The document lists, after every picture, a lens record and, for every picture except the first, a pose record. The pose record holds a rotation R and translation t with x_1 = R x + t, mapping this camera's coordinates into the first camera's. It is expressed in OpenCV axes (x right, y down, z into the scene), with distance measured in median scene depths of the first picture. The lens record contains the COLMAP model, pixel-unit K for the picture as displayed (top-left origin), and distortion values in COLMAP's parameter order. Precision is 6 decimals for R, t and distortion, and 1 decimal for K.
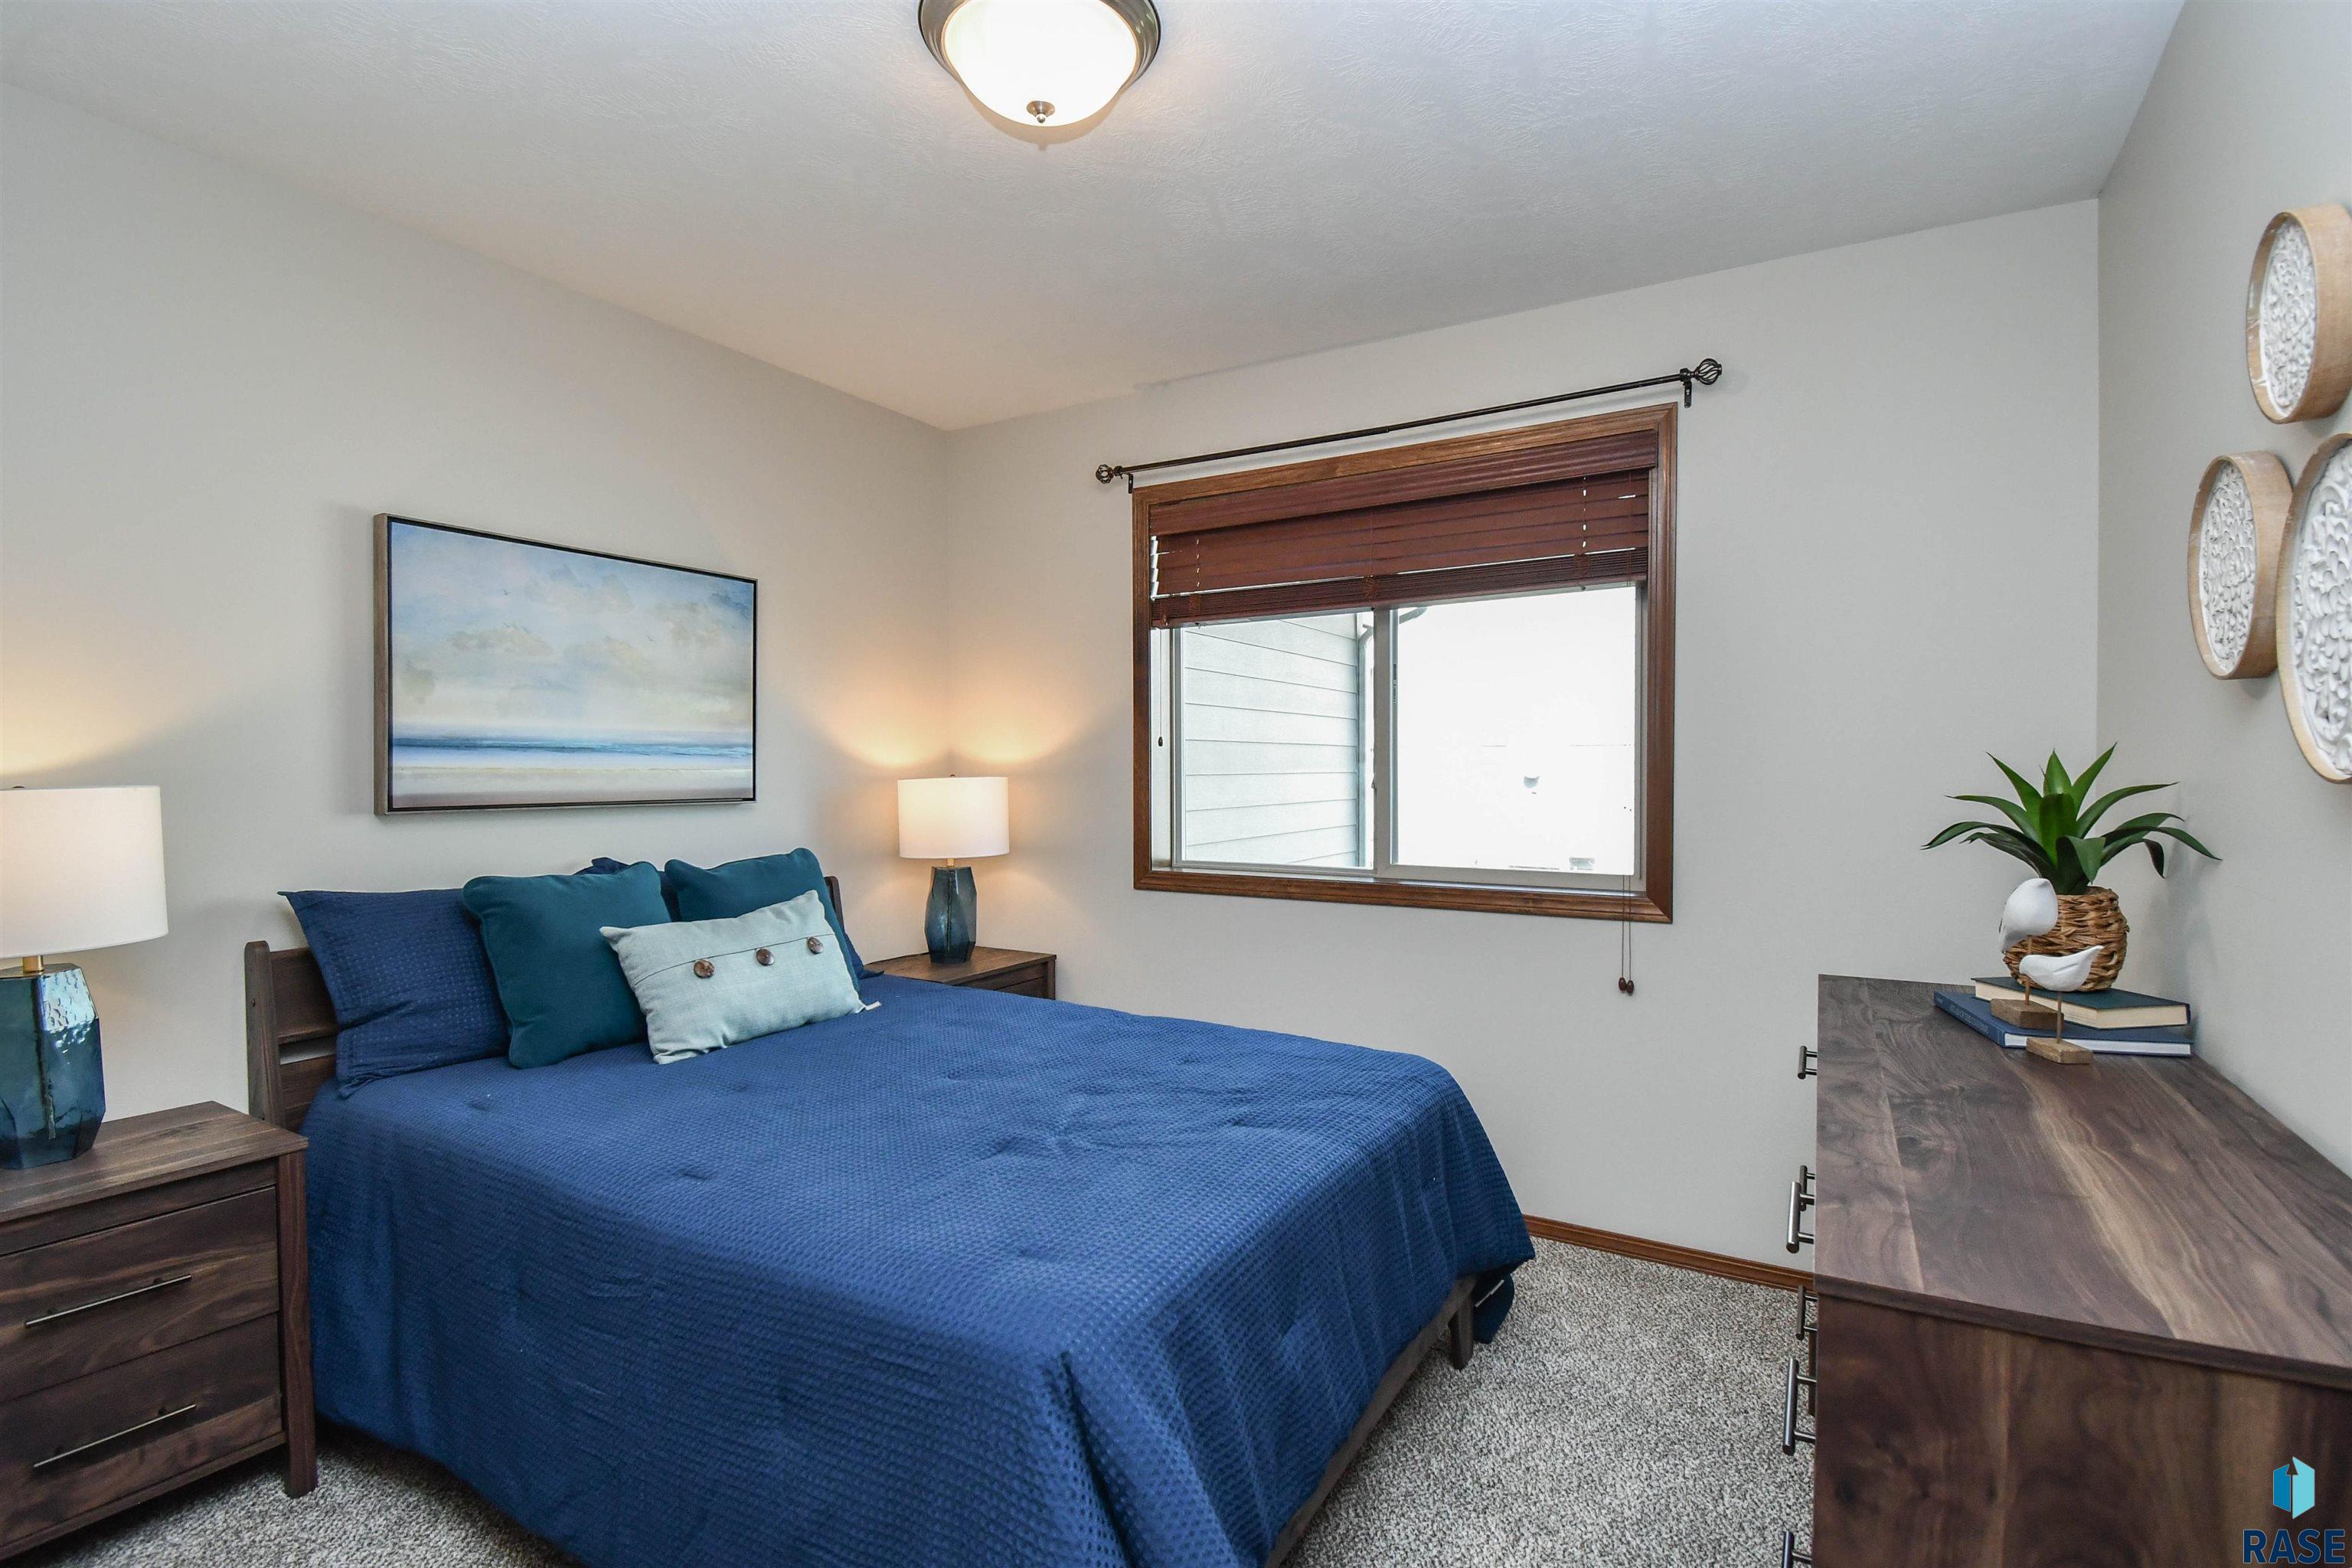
lens RADIAL K [[1042.9, 0, 1182.3], [0, 1042.9, 785.2], [0, 0, 1]] dist [0.020815, -0.023176]
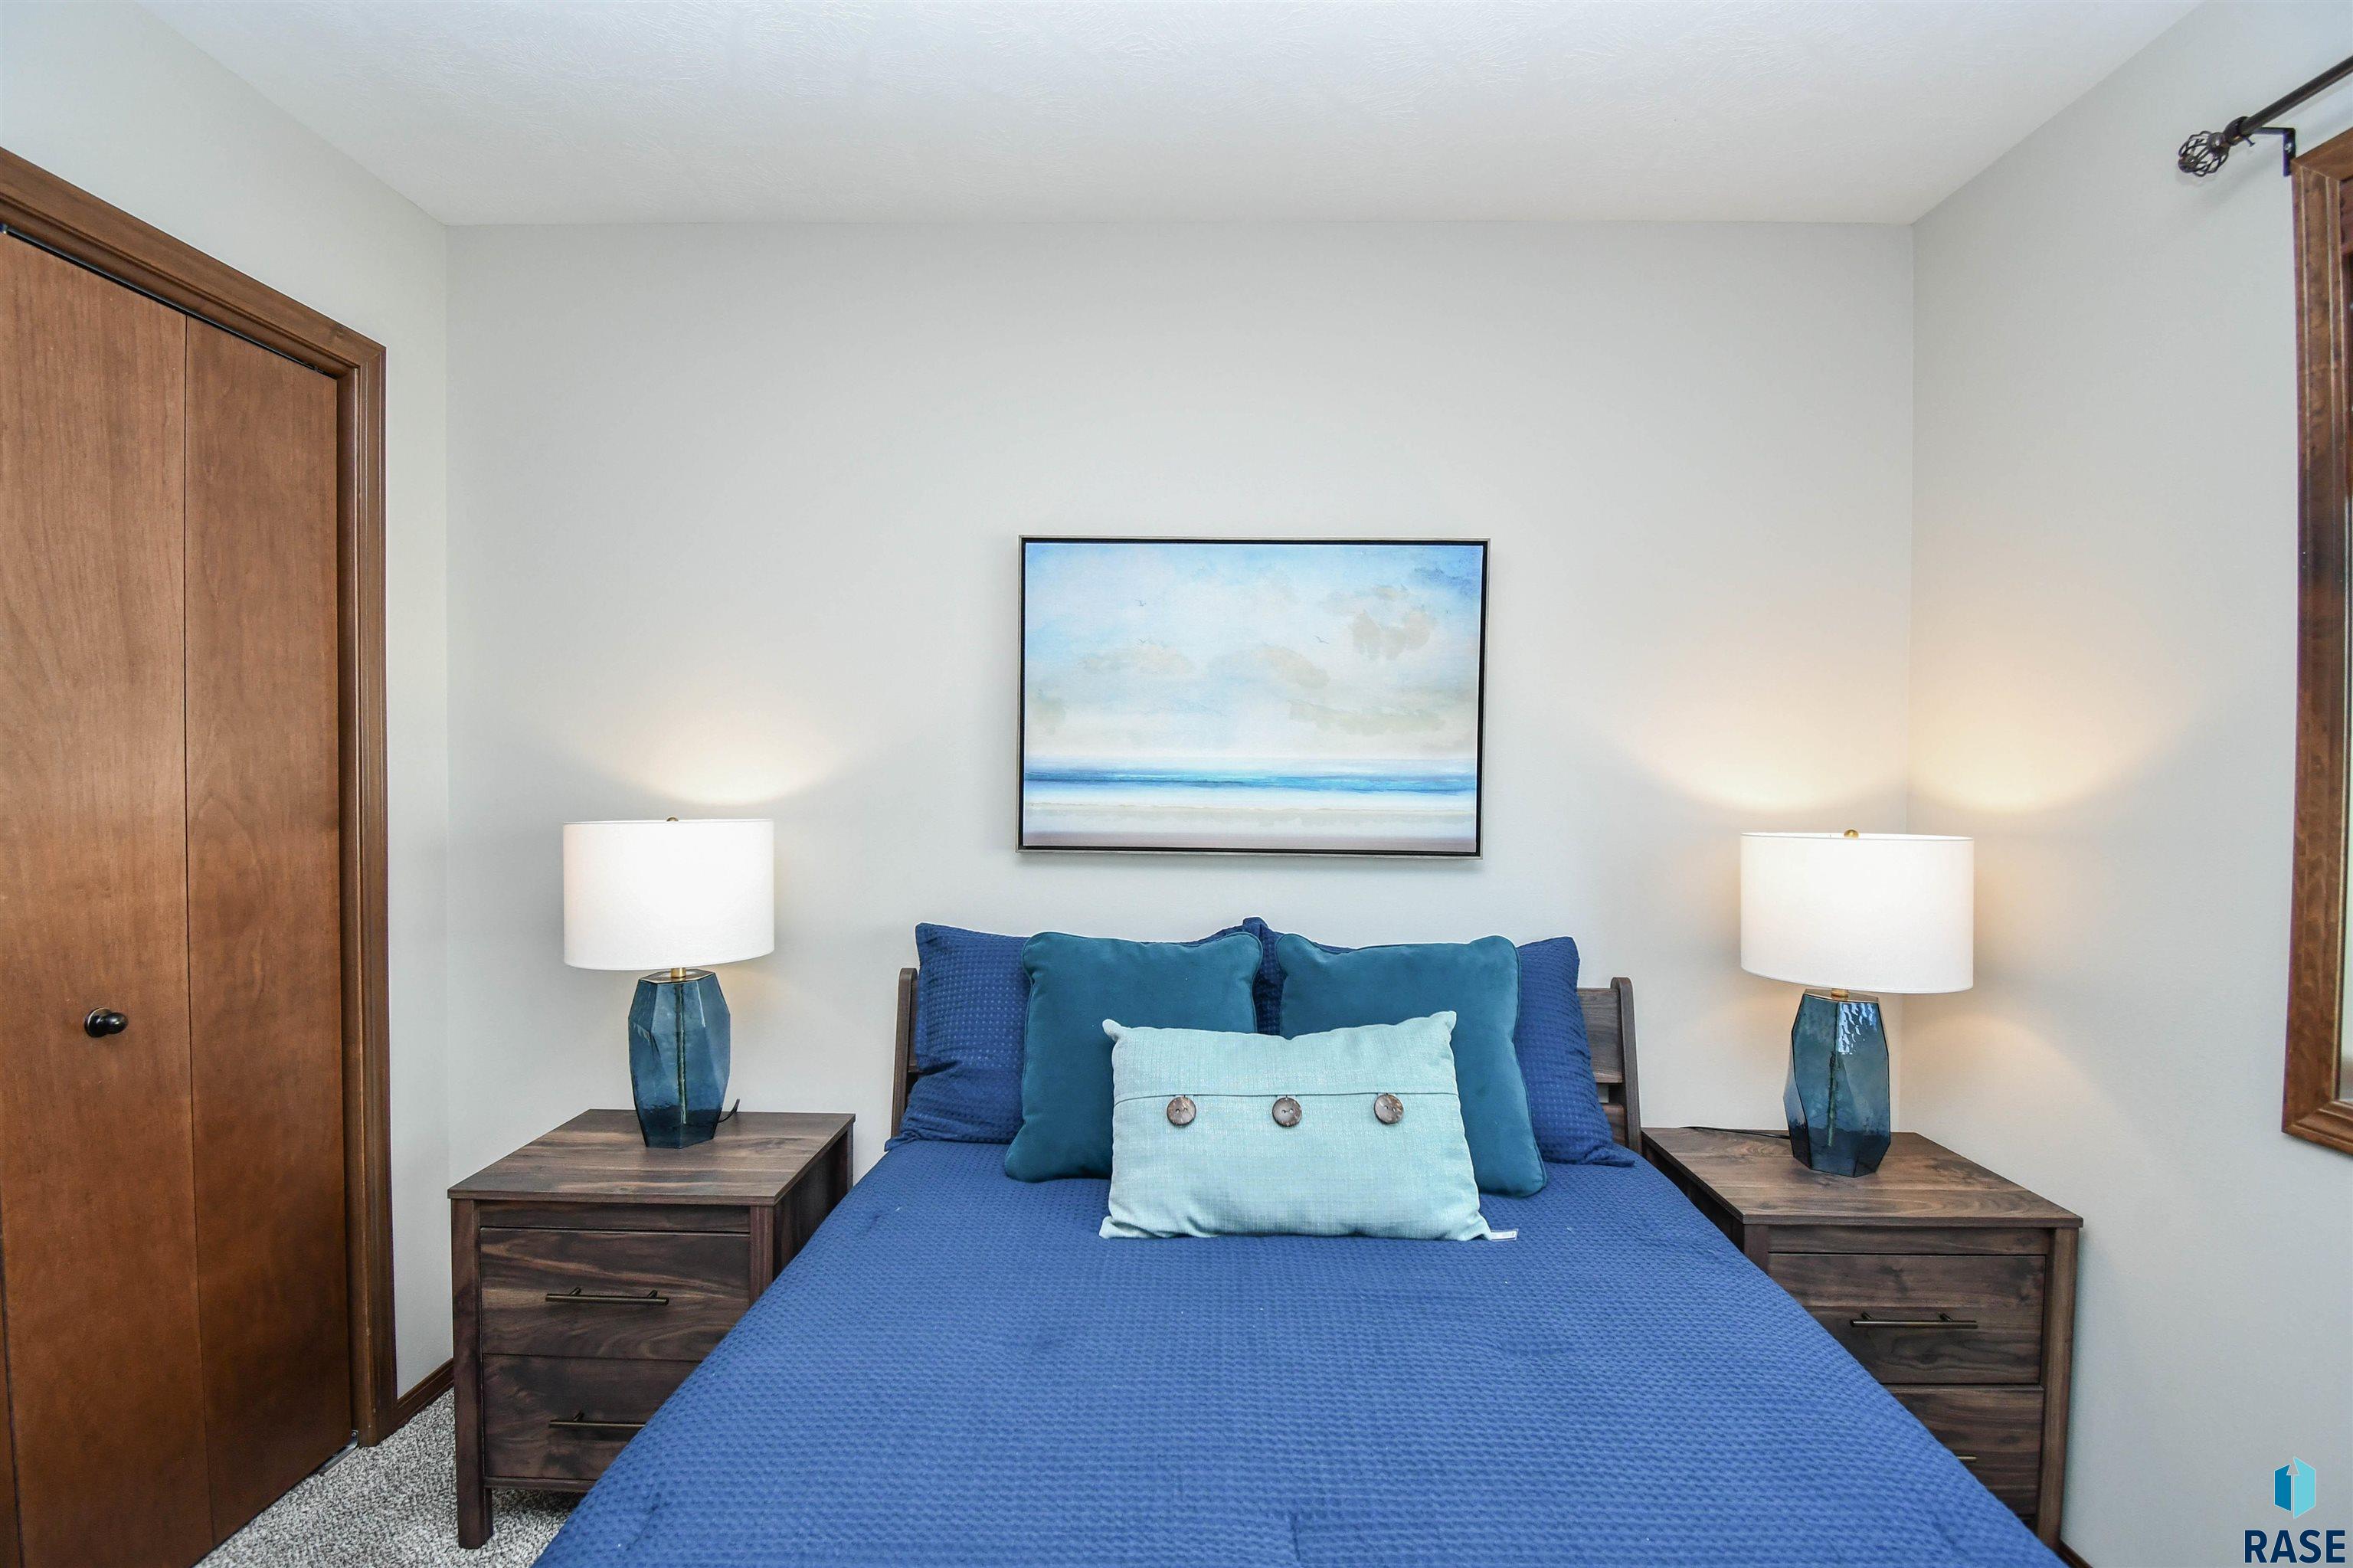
lens RADIAL K [[1043.4, 0, 1182.8], [0, 1043.4, 785.2], [0, 0, 1]] dist [0.020815, -0.023176]
pose [[0.494898, 0.021256, -0.868691, 0.130458], [-0.027809, 0.999576, 0.008615, -0.042584], [0.868506, 0.019894, 0.495279, 0.616968]]
